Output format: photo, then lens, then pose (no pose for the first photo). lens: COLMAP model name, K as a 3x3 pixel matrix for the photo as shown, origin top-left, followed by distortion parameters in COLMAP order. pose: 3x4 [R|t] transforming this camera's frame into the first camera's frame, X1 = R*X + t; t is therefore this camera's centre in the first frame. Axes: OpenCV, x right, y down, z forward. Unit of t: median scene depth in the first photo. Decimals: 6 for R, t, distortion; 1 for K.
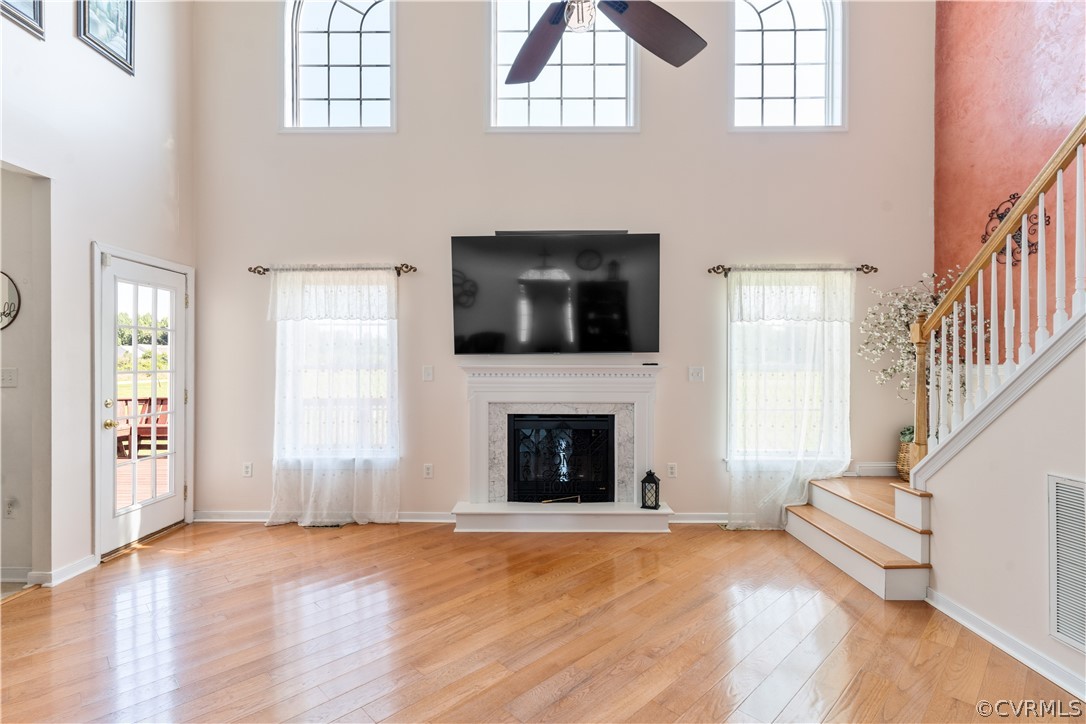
lens RADIAL K [[518.0, 0, 543.0], [0, 518.0, 362.0], [0, 0, 1]] dist [0.000418, -0.000022]
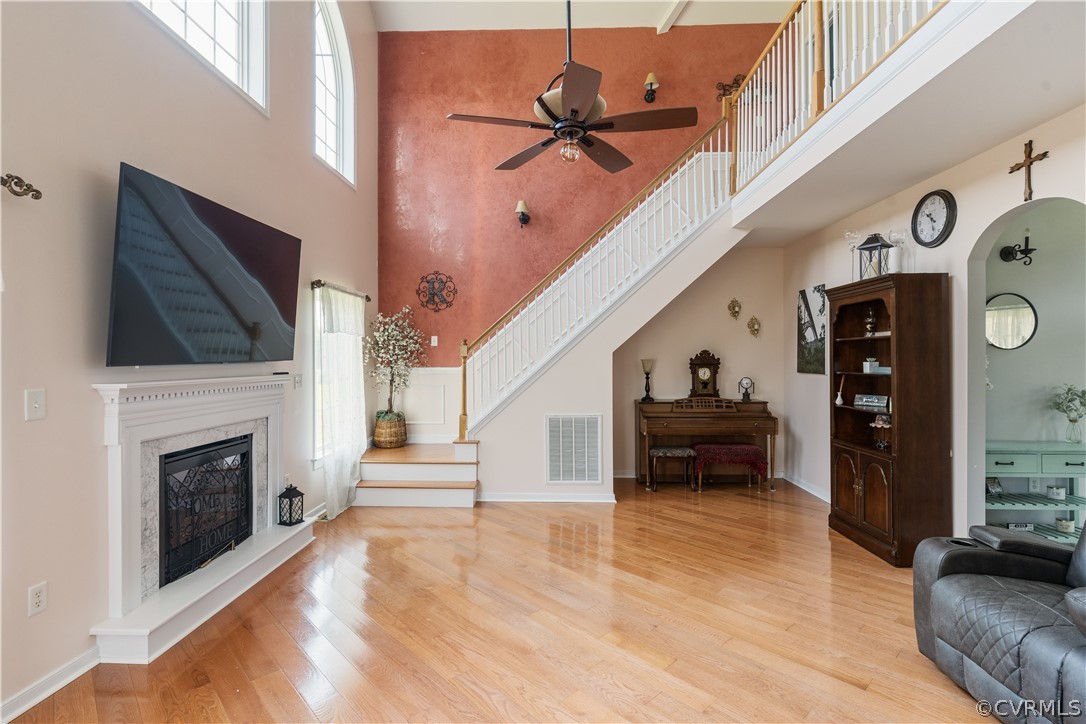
lens RADIAL K [[518.0, 0, 543.0], [0, 518.0, 362.0], [0, 0, 1]] dist [0.000418, -0.000022]
pose [[0.026196, -0.006681, 0.999634, -0.714344], [0.002749, 0.999974, 0.006611, -0.021269], [-0.999653, 0.002574, 0.026214, 0.499189]]
